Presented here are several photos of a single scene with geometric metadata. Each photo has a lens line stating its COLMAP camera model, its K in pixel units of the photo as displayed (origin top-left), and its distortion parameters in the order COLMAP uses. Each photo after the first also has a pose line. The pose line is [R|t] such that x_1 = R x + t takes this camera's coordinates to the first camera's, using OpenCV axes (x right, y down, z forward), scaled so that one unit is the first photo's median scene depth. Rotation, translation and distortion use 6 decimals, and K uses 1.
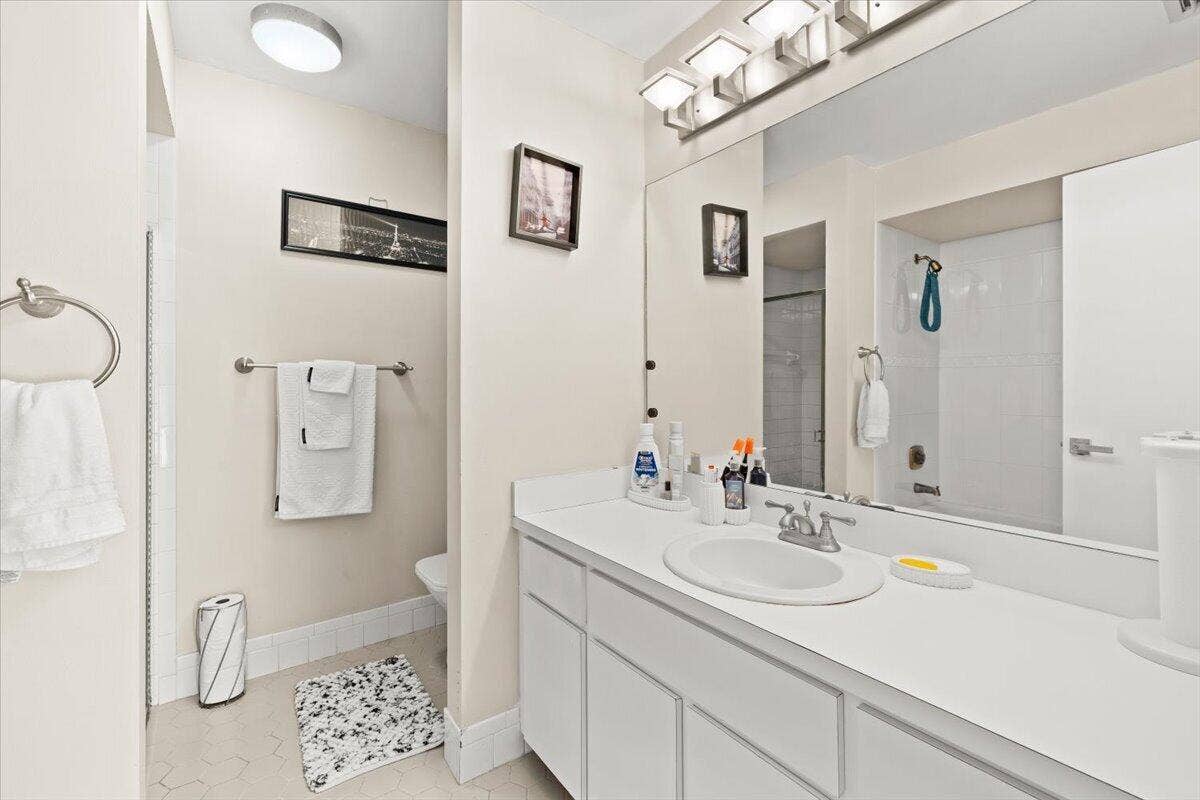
lens RADIAL K [[507.8, 0, 595.1], [0, 507.8, 390.3], [0, 0, 1]] dist [-0.001336, 0.000521]
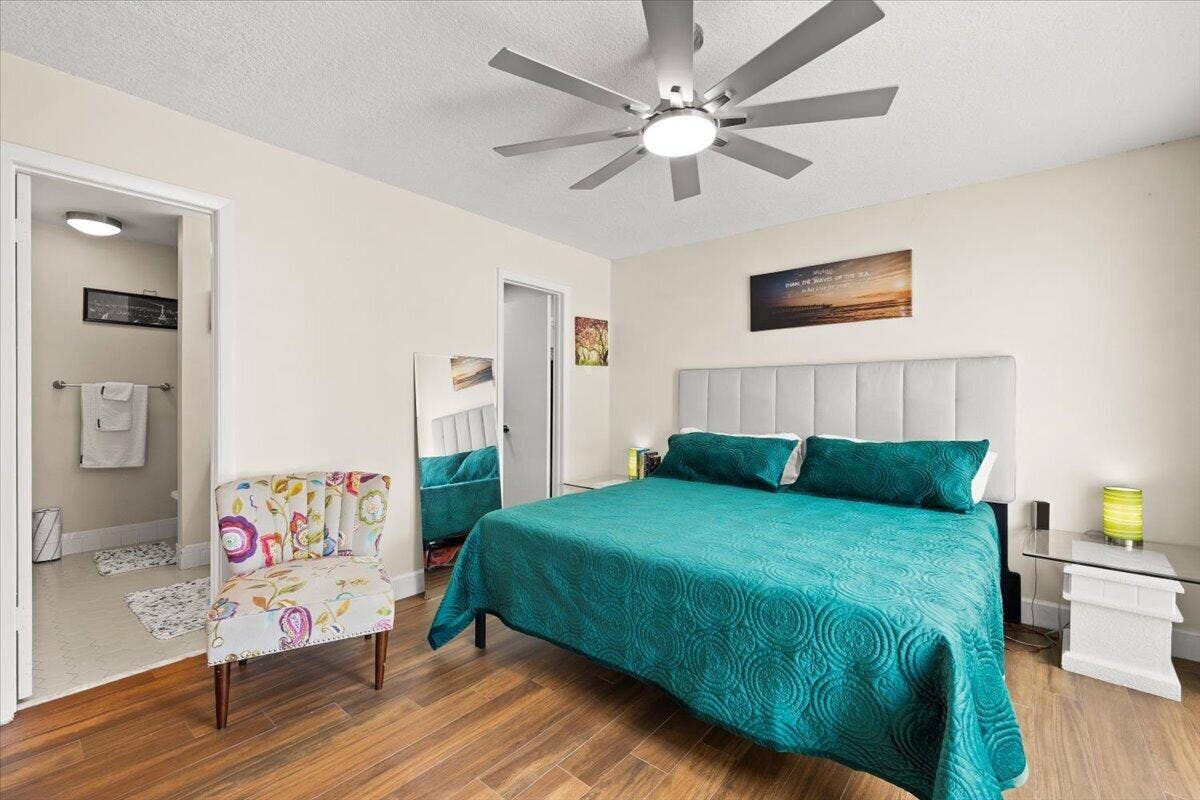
lens RADIAL K [[507.8, 0, 605.2], [0, 507.8, 405.9], [0, 0, 1]] dist [-0.001336, 0.000521]
pose [[0.966207, -0.001863, 0.257760, 0.711261], [0.001511, 0.999998, 0.001561, 0.025799], [-0.257762, -0.001119, 0.966208, -1.225051]]
